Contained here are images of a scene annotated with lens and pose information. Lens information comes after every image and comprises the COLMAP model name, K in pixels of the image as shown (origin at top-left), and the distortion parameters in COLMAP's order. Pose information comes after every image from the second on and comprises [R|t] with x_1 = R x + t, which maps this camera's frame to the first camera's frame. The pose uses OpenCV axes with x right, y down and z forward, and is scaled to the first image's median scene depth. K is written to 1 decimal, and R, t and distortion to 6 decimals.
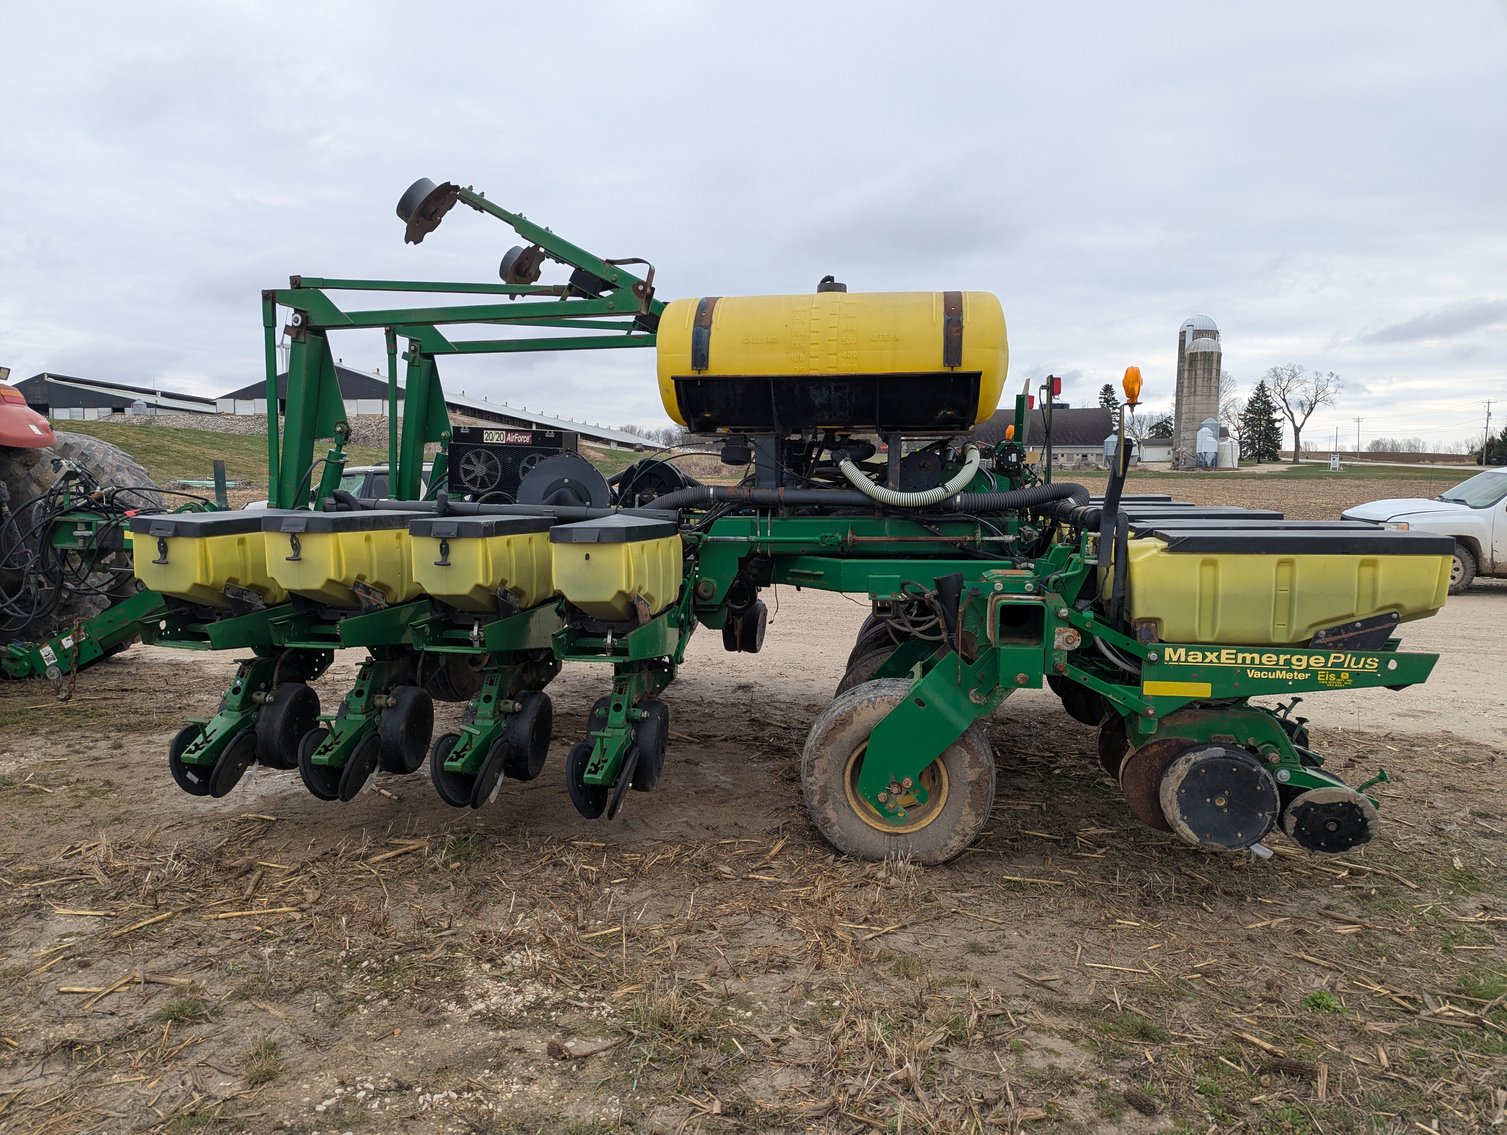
lens RADIAL K [[1080.9, 0, 715.4], [0, 1080.9, 580.6], [0, 0, 1]] dist [0.038363, -0.038171]
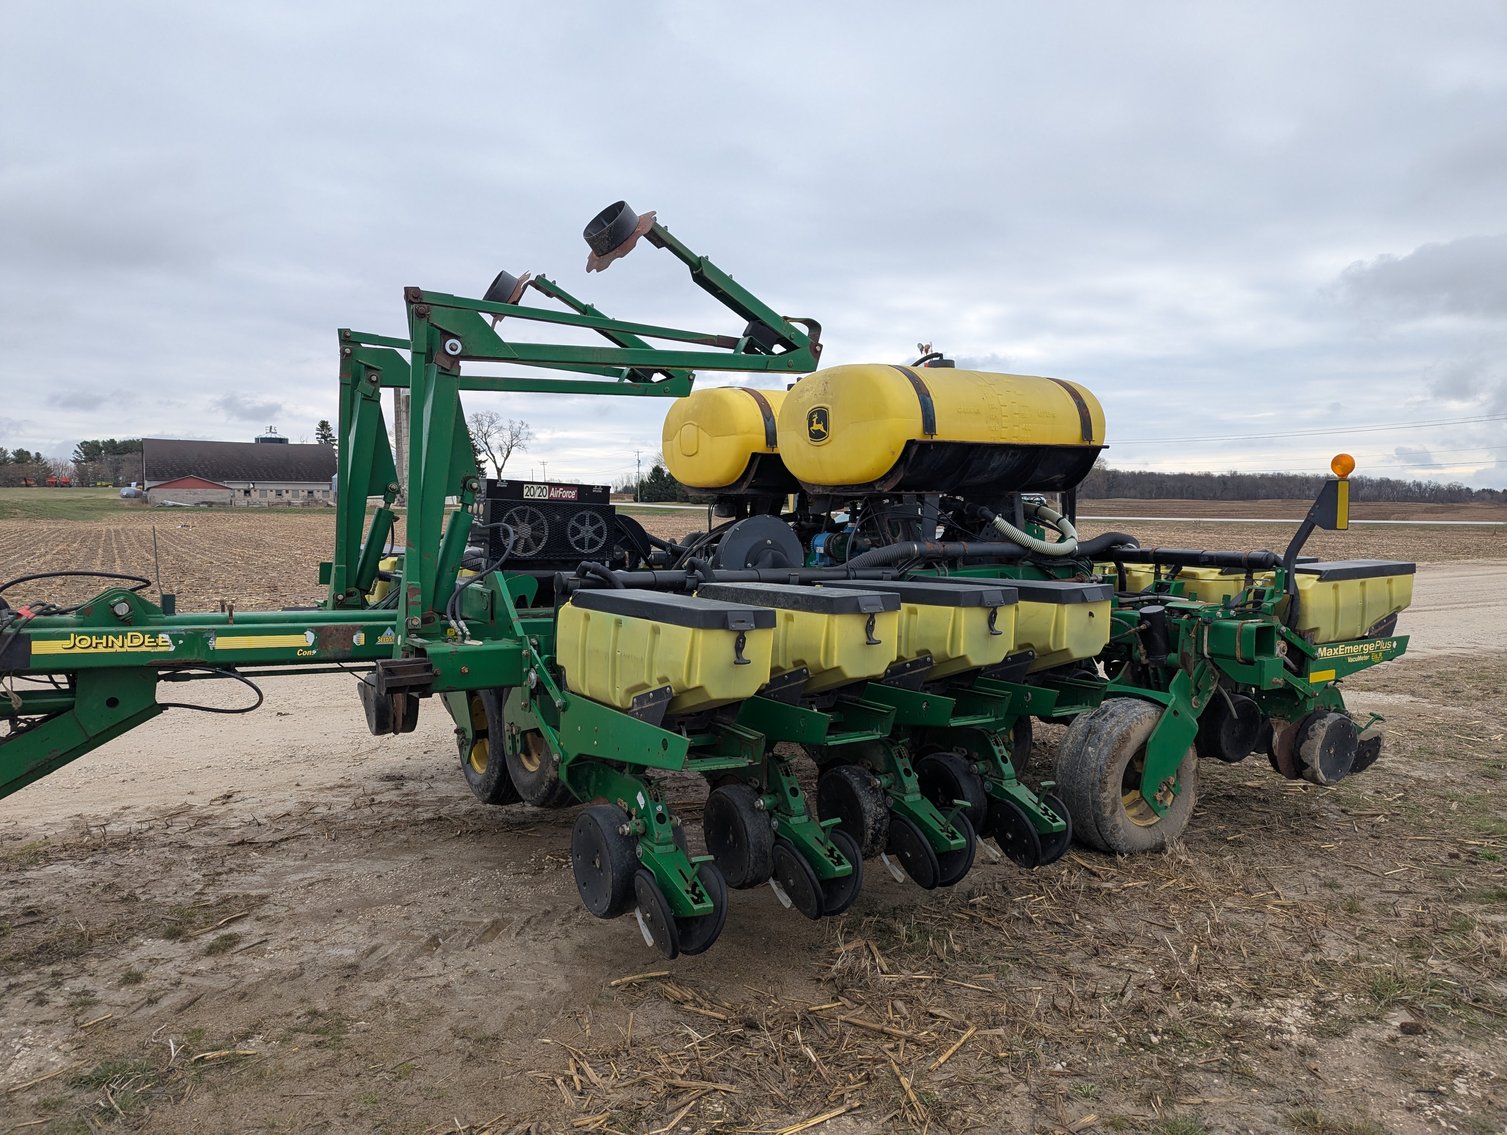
lens RADIAL K [[1080.9, 0, 754.0], [0, 1080.9, 566.4], [0, 0, 1]] dist [0.038363, -0.038171]
pose [[0.745941, -0.046007, 0.664421, -0.873929], [0.076549, 0.996922, -0.016911, -0.062404], [-0.661598, 0.063475, 0.747167, 0.336114]]
